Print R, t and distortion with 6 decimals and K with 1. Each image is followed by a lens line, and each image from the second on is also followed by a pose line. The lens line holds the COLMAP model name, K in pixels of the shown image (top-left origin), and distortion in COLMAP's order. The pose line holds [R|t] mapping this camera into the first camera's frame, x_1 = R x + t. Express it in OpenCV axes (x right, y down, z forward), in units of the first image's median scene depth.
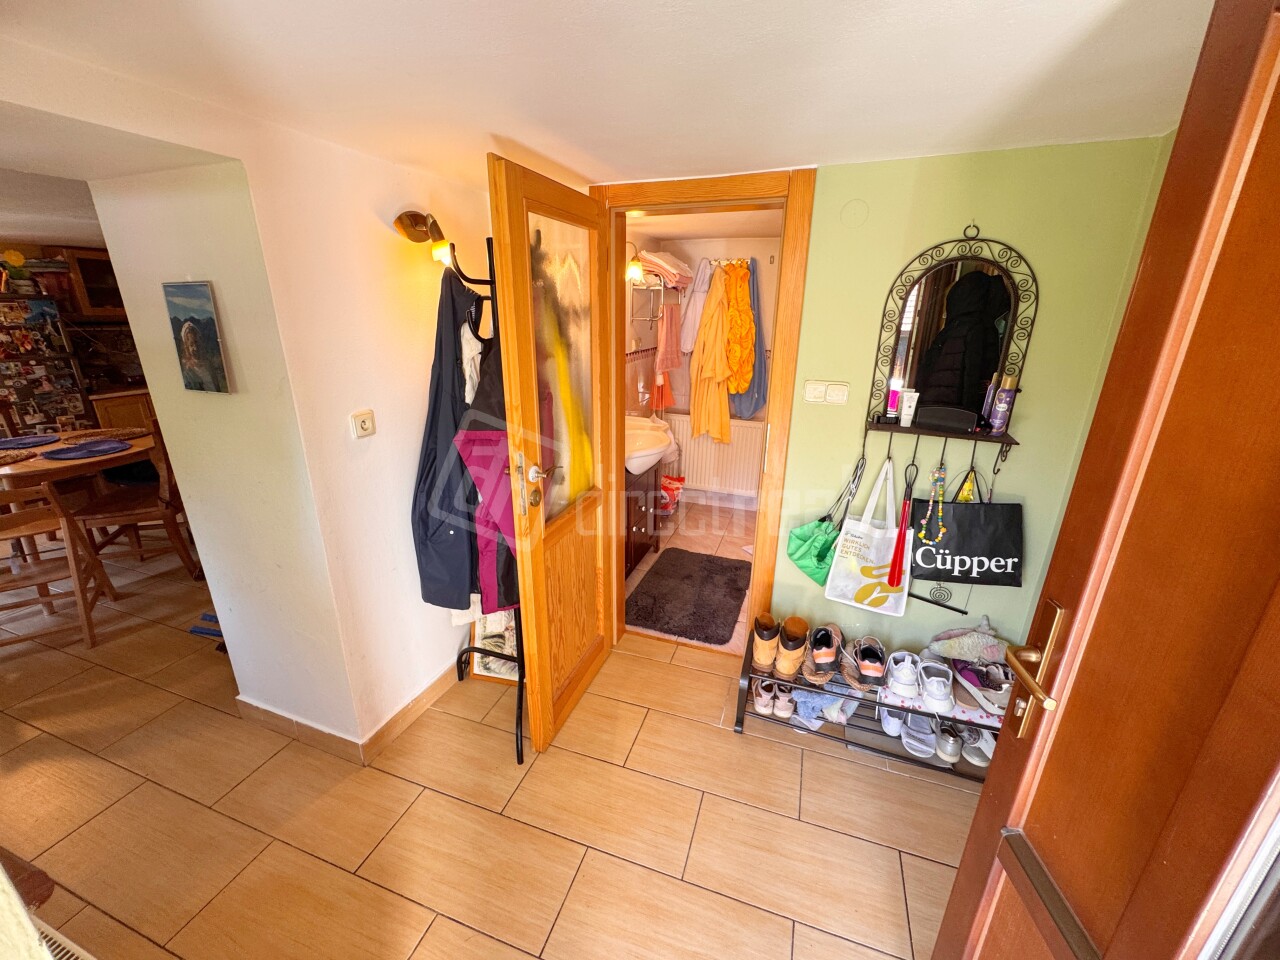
lens RADIAL K [[513.0, 0, 635.8], [0, 513.0, 482.1], [0, 0, 1]] dist [-0.006850, 0.000265]
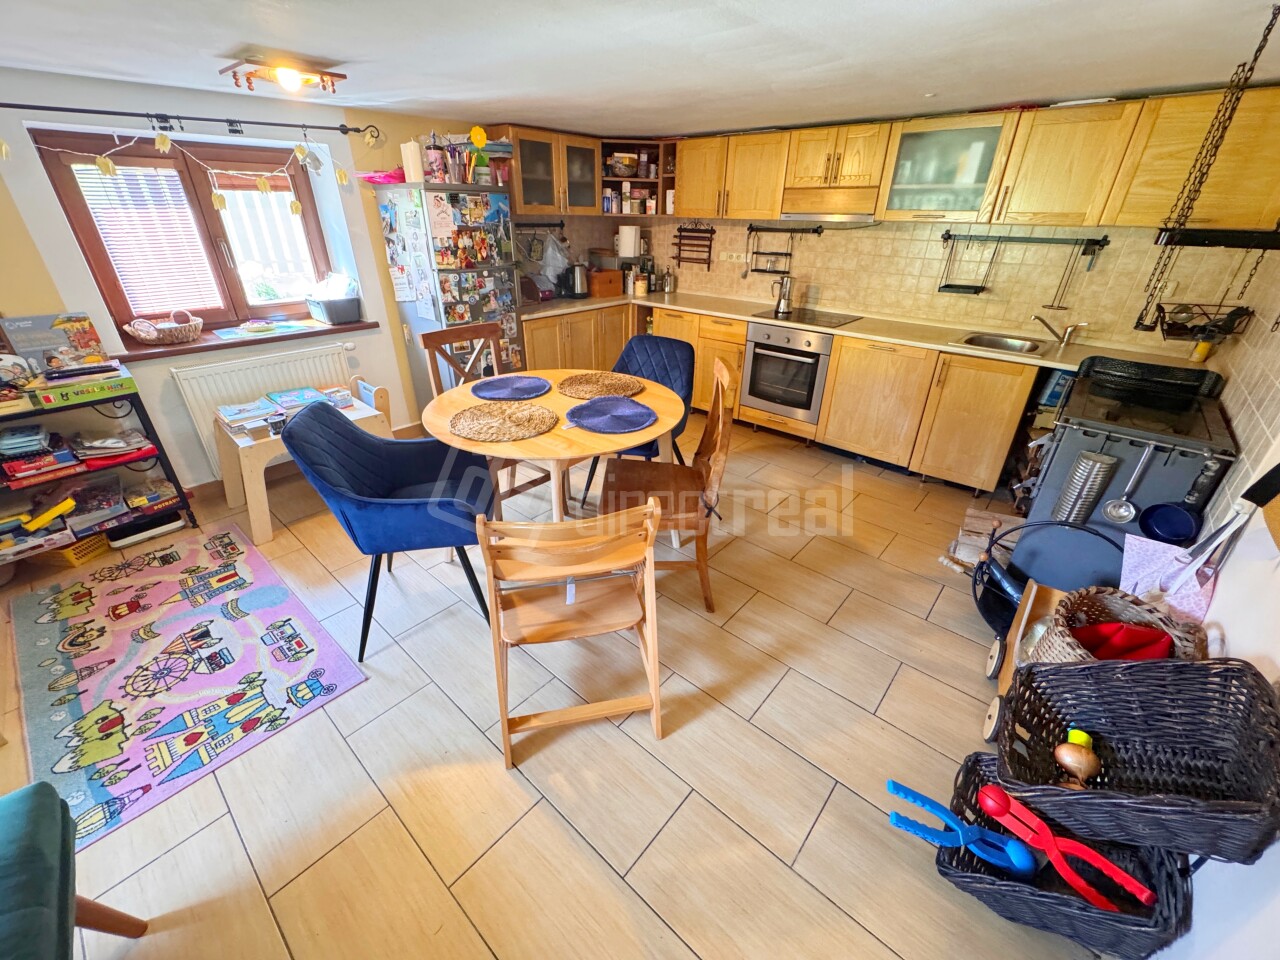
lens RADIAL K [[513.0, 0, 634.4], [0, 513.0, 479.7], [0, 0, 1]] dist [-0.006850, 0.000265]
pose [[0.927350, 0.174415, -0.331061, -0.616481], [-0.121965, 0.977299, 0.173235, -0.078757], [0.353760, -0.120272, 0.927571, 0.262333]]
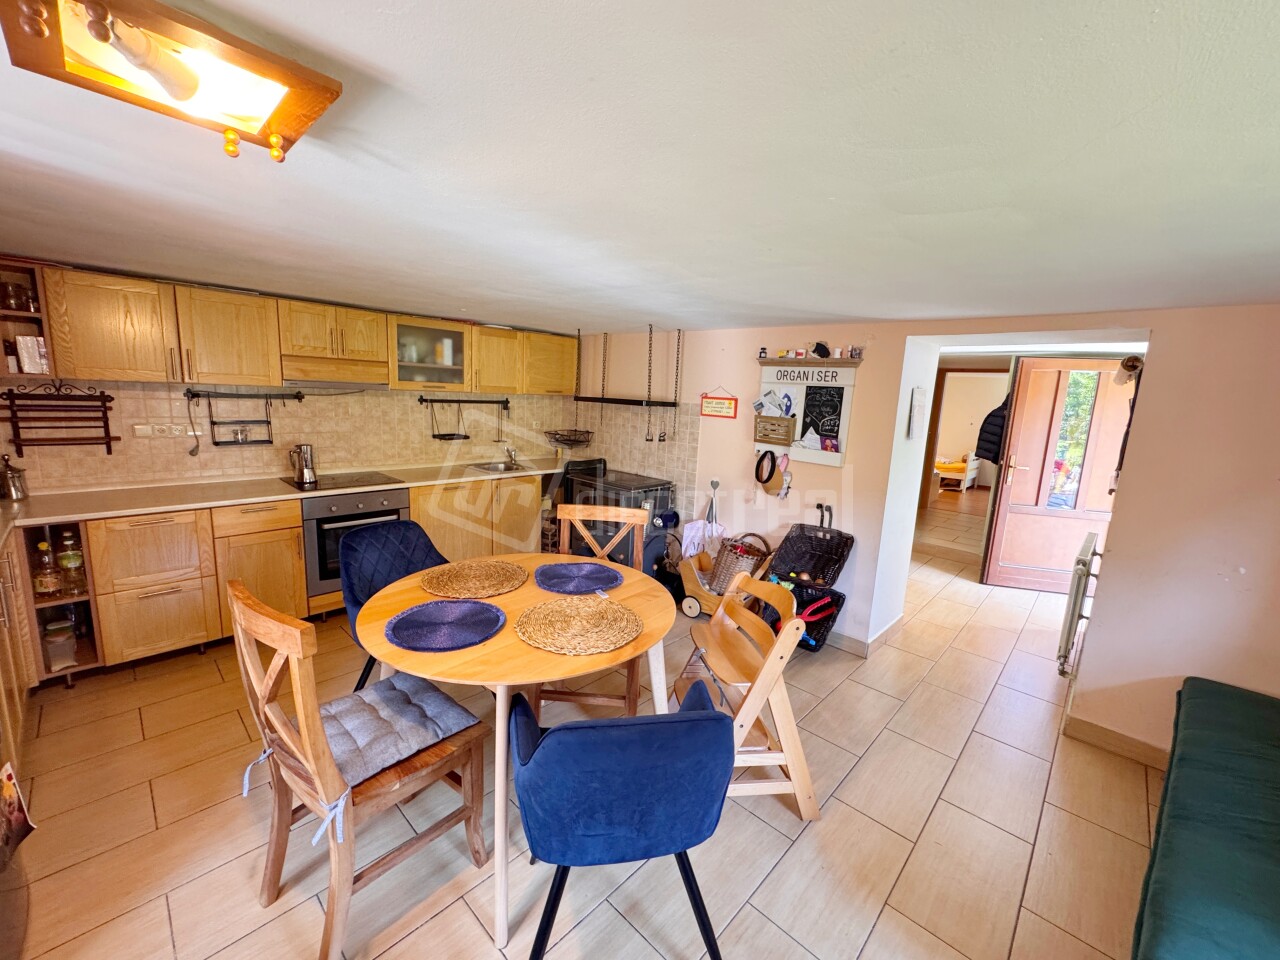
lens RADIAL K [[513.0, 0, 637.9], [0, 513.0, 478.9], [0, 0, 1]] dist [-0.006850, 0.000265]
pose [[0.404875, -0.141575, 0.903345, -1.312838], [0.251663, 0.967038, 0.038763, -0.159653], [-0.879057, 0.211644, 0.427159, 0.462732]]
